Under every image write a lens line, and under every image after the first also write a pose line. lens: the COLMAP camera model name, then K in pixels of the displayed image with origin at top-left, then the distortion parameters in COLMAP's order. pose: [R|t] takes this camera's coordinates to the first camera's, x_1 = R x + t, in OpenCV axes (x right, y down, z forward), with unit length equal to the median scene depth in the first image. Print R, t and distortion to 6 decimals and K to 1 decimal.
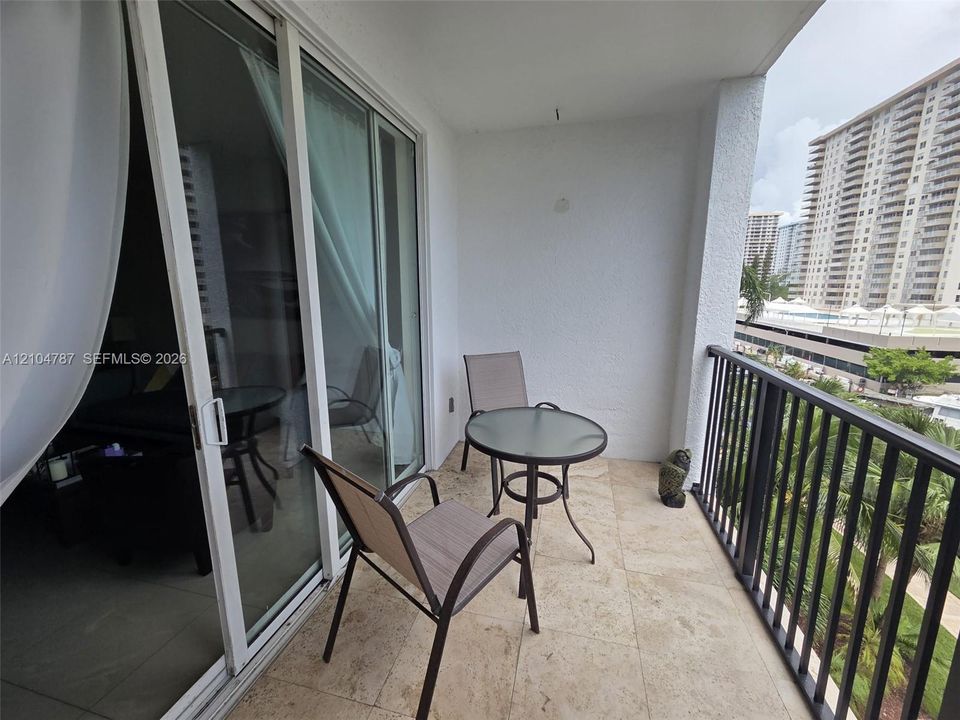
lens RADIAL K [[393.3, 0, 478.4], [0, 393.3, 359.4], [0, 0, 1]] dist [0.003468, -0.000164]
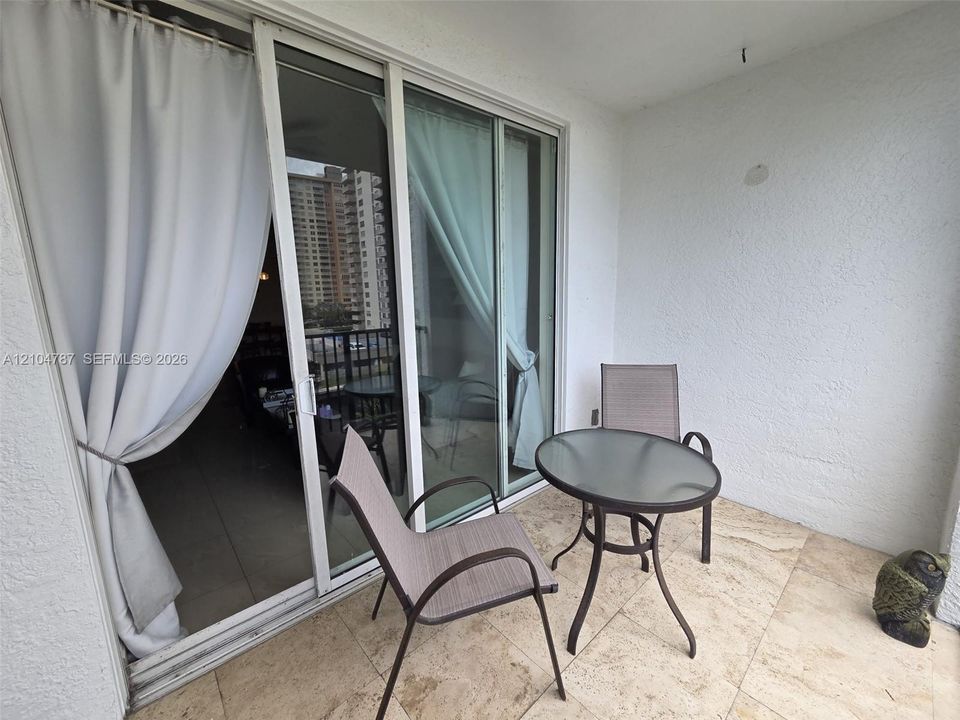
lens RADIAL K [[393.3, 0, 478.5], [0, 393.3, 359.8], [0, 0, 1]] dist [0.003468, -0.000164]
pose [[0.828916, 0.078261, -0.553872, 0.264296], [-0.081889, 0.996474, 0.018245, -0.014970], [0.553347, 0.030233, 0.832402, 0.118531]]
